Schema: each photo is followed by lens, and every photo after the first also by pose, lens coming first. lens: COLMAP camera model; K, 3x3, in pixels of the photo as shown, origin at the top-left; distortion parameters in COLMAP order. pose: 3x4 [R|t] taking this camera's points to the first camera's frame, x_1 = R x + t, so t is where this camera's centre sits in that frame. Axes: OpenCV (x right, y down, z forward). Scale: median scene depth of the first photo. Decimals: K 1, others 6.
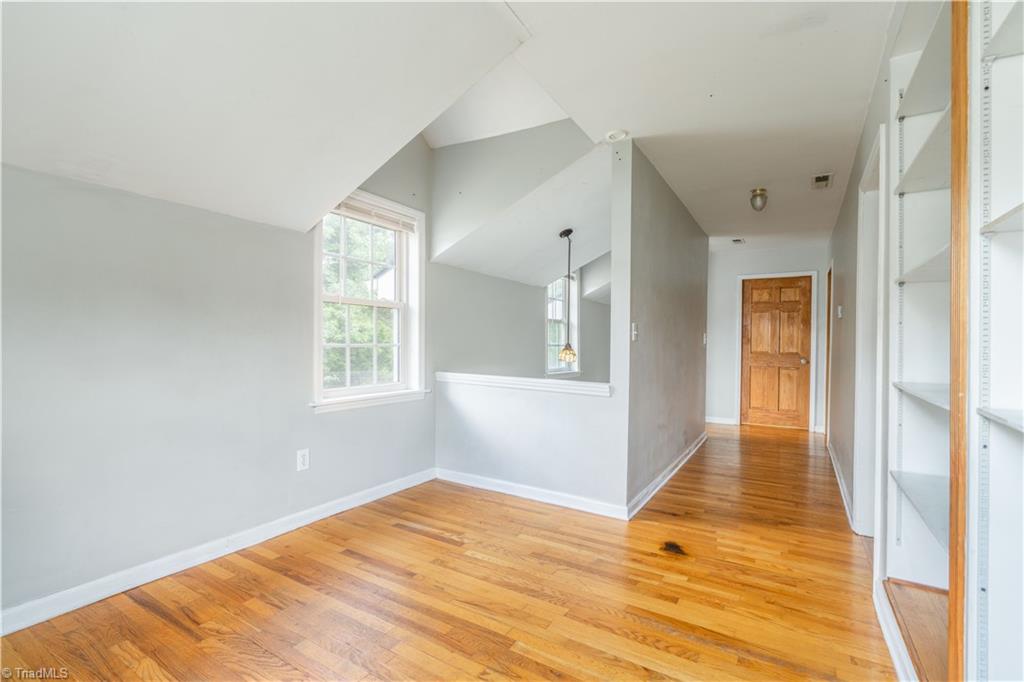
lens RADIAL K [[478.8, 0, 515.9], [0, 478.8, 341.4], [0, 0, 1]] dist [0.000346, 0.000813]
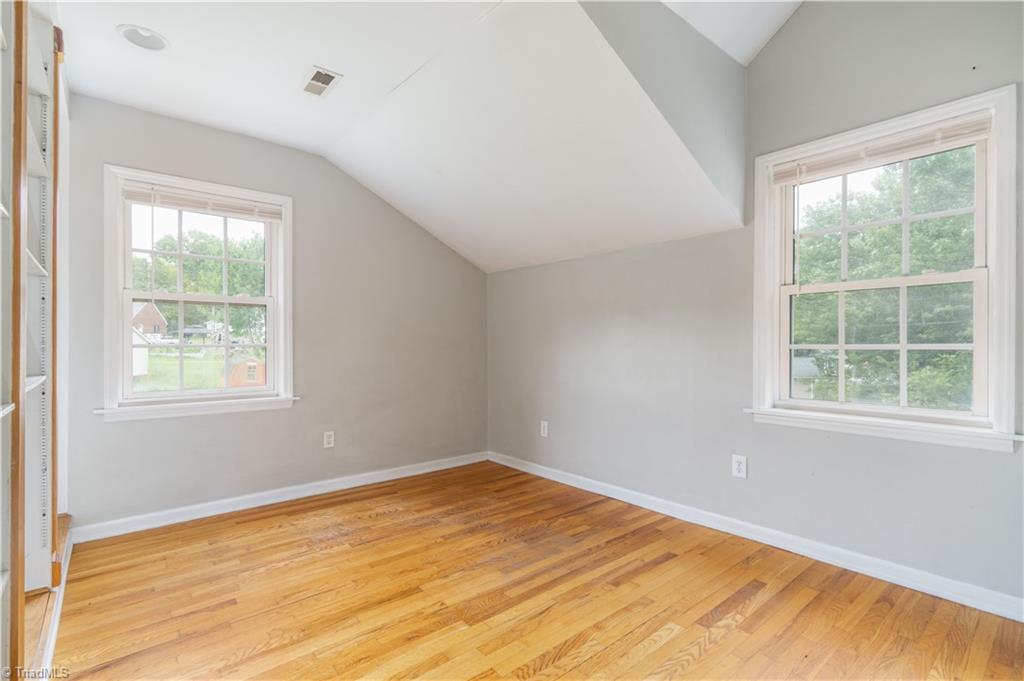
lens RADIAL K [[478.8, 0, 515.9], [0, 478.8, 342.3], [0, 0, 1]] dist [0.000346, 0.000813]
pose [[-0.310664, -0.006498, -0.950498, 0.682063], [-0.000648, 0.999978, -0.006625, 0.010165], [0.950520, -0.001442, -0.310661, 1.003536]]
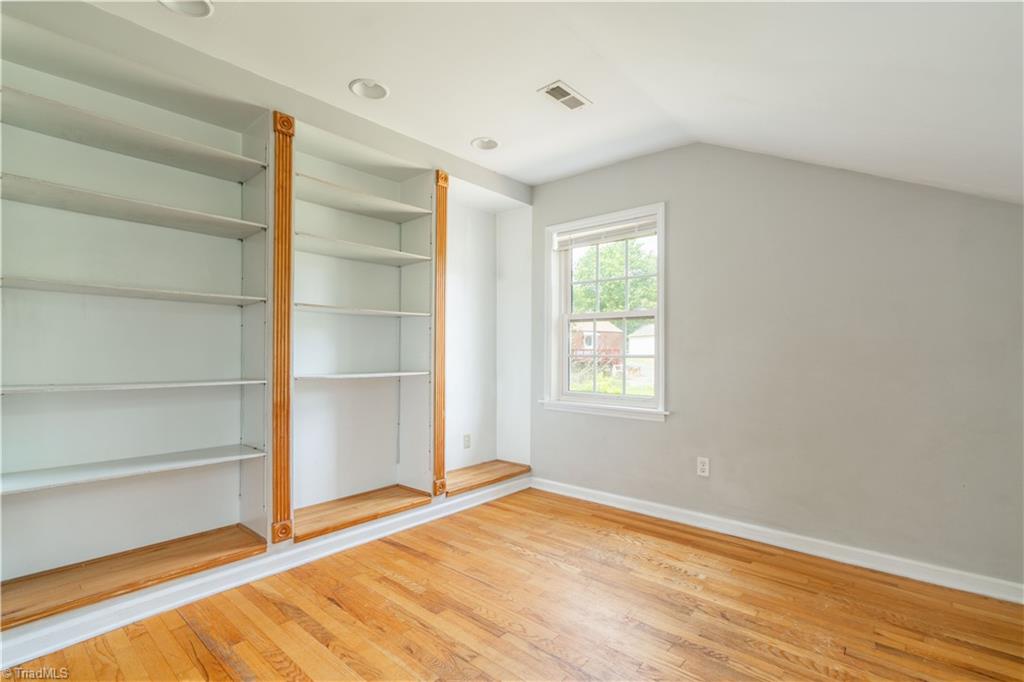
lens RADIAL K [[478.8, 0, 512.0], [0, 478.8, 347.4], [0, 0, 1]] dist [0.000346, 0.000813]
pose [[-0.987039, -0.007745, 0.160291, -0.204421], [-0.008655, 0.999950, -0.004976, -0.004253], [-0.160244, -0.006299, -0.987057, 1.318117]]
